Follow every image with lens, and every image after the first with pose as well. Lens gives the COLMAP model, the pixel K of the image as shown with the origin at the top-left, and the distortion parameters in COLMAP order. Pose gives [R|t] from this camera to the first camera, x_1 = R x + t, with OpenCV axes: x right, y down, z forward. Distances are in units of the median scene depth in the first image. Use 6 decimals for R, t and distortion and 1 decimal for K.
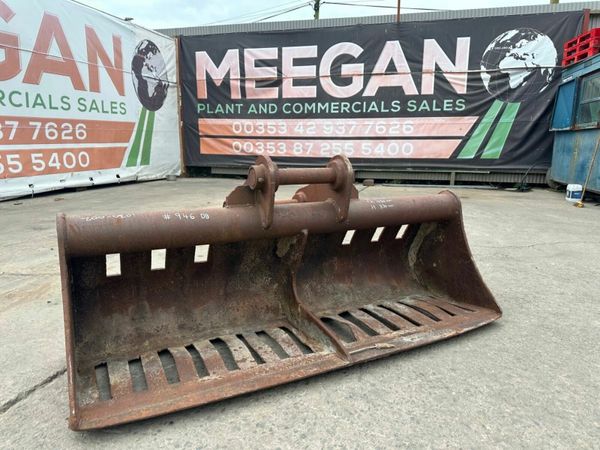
lens RADIAL K [[424.5, 0, 295.0], [0, 424.5, 221.2], [0, 0, 1]] dist [0.062790, -0.074106]
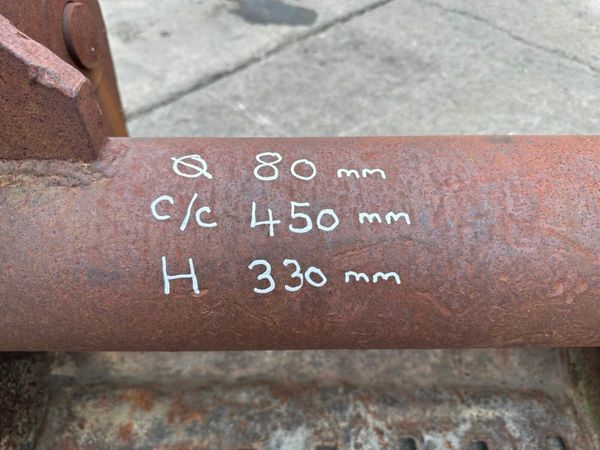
lens RADIAL K [[424.5, 0, 299.8], [0, 424.5, 224.9], [0, 0, 1]] dist [0.062790, -0.074106]
pose [[0.892717, 0.332129, -0.304542, 0.247817], [-0.087787, 0.791070, 0.605394, -0.118781], [0.441983, -0.513711, 0.735358, 0.963053]]
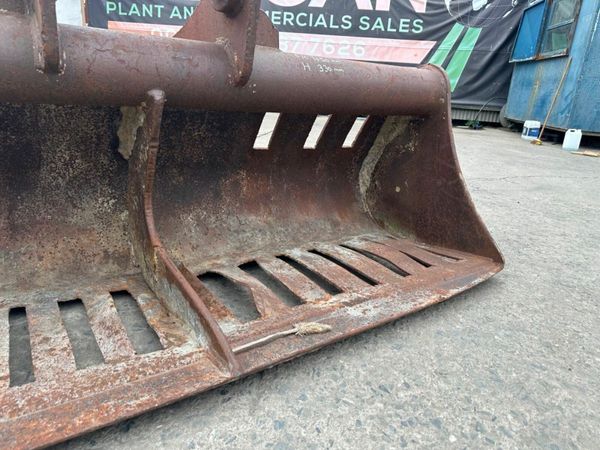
lens RADIAL K [[424.5, 0, 304.2], [0, 424.5, 226.3], [0, 0, 1]] dist [0.062790, -0.074106]
pose [[0.988190, 0.014153, 0.152581, 0.108522], [-0.035272, 0.989998, 0.136604, 0.092684], [-0.149122, -0.140372, 0.978805, 0.469520]]
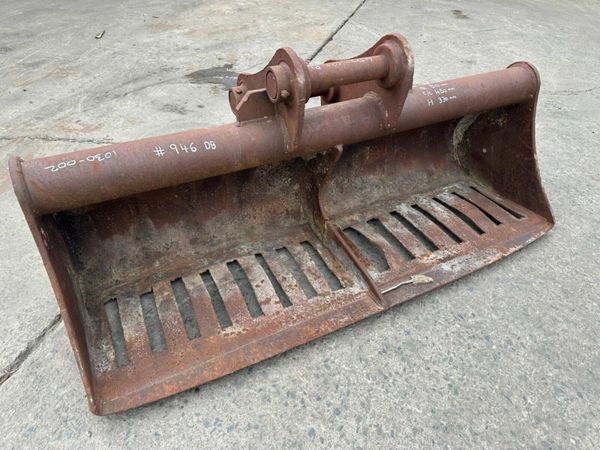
lens RADIAL K [[424.5, 0, 297.8], [0, 424.5, 223.1], [0, 0, 1]] dist [0.062790, -0.074106]
pose [[0.999894, 0.013657, 0.005056, -0.051934], [-0.014396, 0.874441, 0.484918, -0.219018], [0.002202, -0.484939, 0.874545, 0.240709]]
